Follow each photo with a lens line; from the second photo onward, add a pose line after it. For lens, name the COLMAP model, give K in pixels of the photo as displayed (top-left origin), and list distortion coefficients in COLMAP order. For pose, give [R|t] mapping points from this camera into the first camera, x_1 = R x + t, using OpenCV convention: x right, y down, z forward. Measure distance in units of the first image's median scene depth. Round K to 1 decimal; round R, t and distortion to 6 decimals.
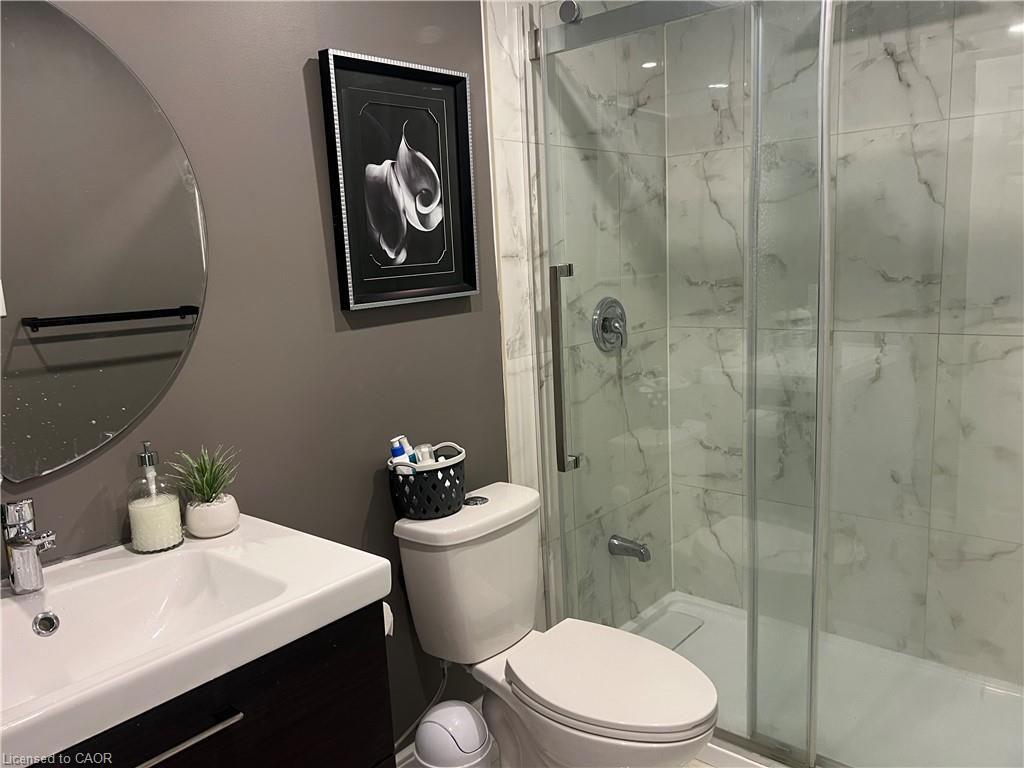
lens RADIAL K [[774.4, 0, 520.0], [0, 774.4, 392.3], [0, 0, 1]] dist [0.063777, -0.073503]
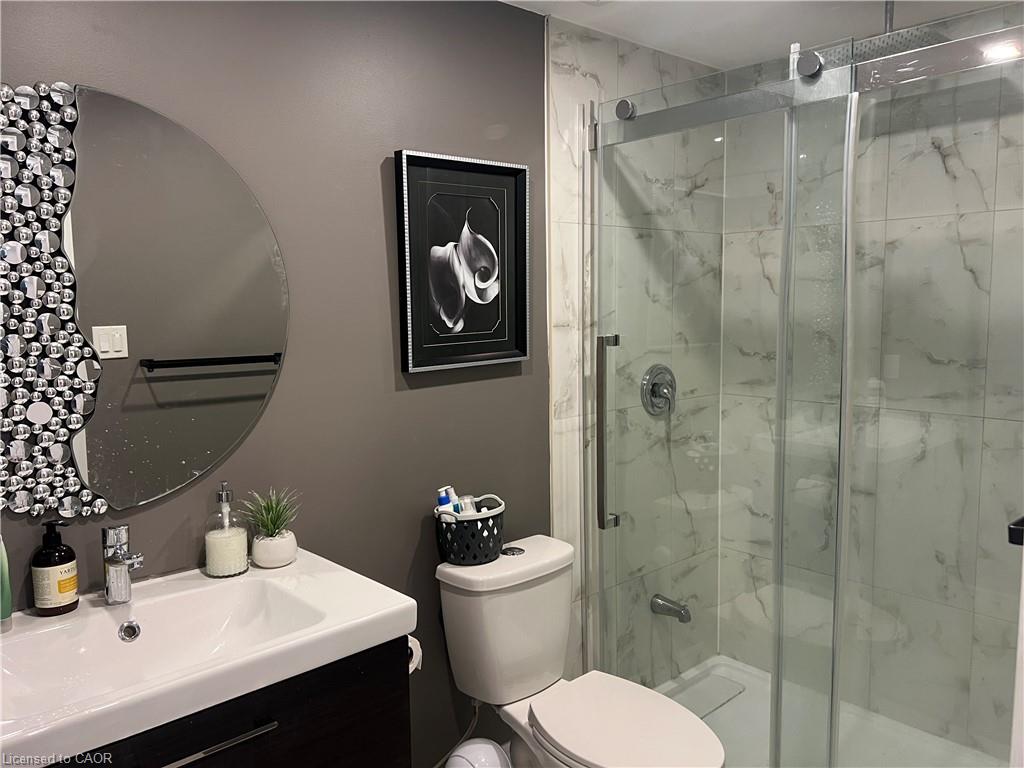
lens RADIAL K [[774.4, 0, 517.0], [0, 774.4, 386.9], [0, 0, 1]] dist [0.063777, -0.073503]
pose [[0.991617, 0.047581, -0.120129, 0.059715], [-0.055211, 0.996609, -0.061005, -0.019985], [0.116819, 0.067127, 0.990882, -0.078047]]
